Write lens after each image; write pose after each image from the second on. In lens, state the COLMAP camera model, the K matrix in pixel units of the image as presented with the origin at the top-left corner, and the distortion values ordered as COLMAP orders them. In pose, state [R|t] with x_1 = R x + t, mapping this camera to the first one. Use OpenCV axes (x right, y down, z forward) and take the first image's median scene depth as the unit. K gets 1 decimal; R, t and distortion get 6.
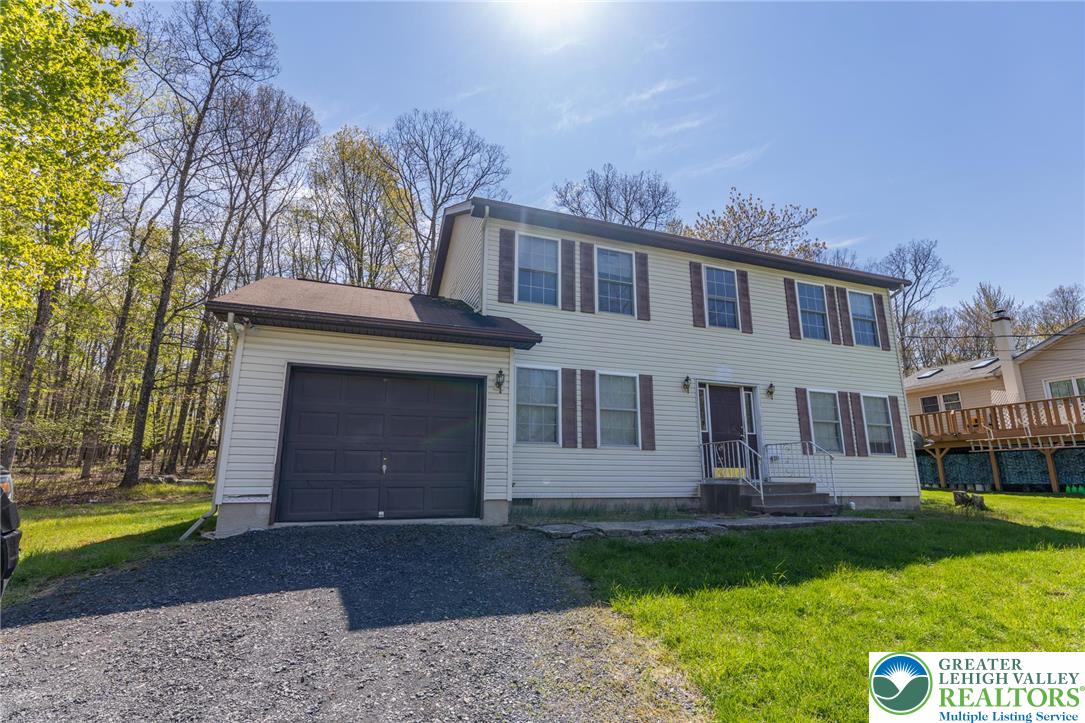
lens RADIAL K [[531.2, 0, 542.5], [0, 531.2, 361.5], [0, 0, 1]] dist [0.002784, -0.000025]
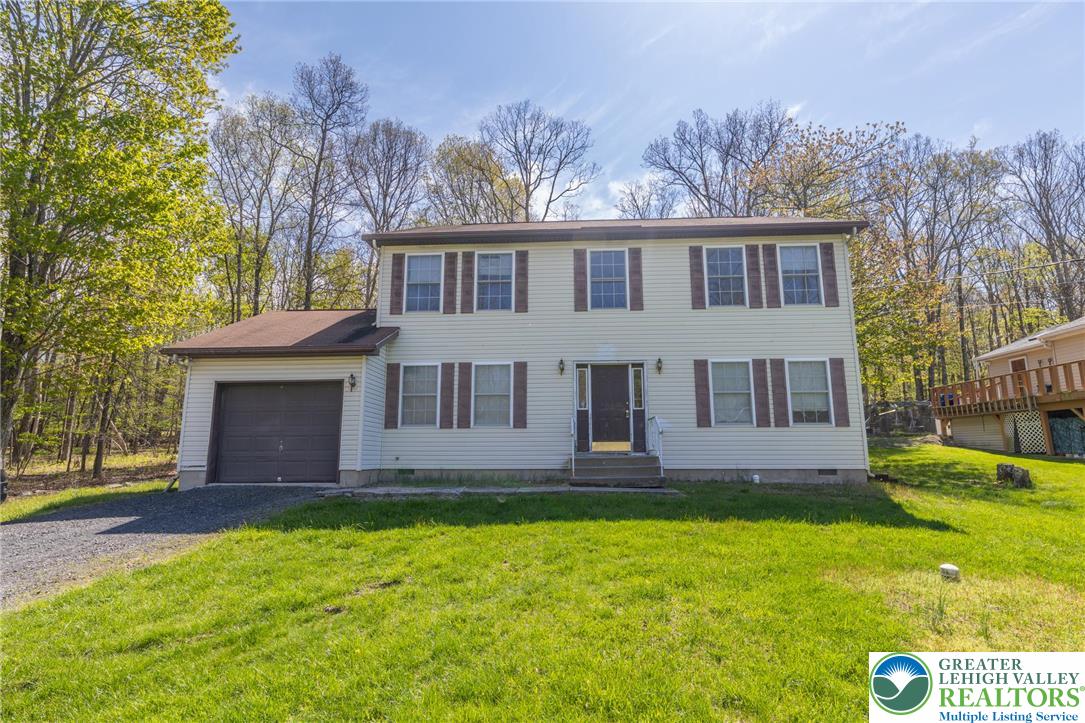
lens RADIAL K [[563.4, 0, 542.5], [0, 563.4, 361.5], [0, 0, 1]] dist [0.000259, -0.000058]
pose [[0.909781, -0.071772, -0.408837, 0.721927], [0.097779, 0.994277, 0.043039, -0.022296], [0.403408, -0.079132, 0.911592, -0.070405]]
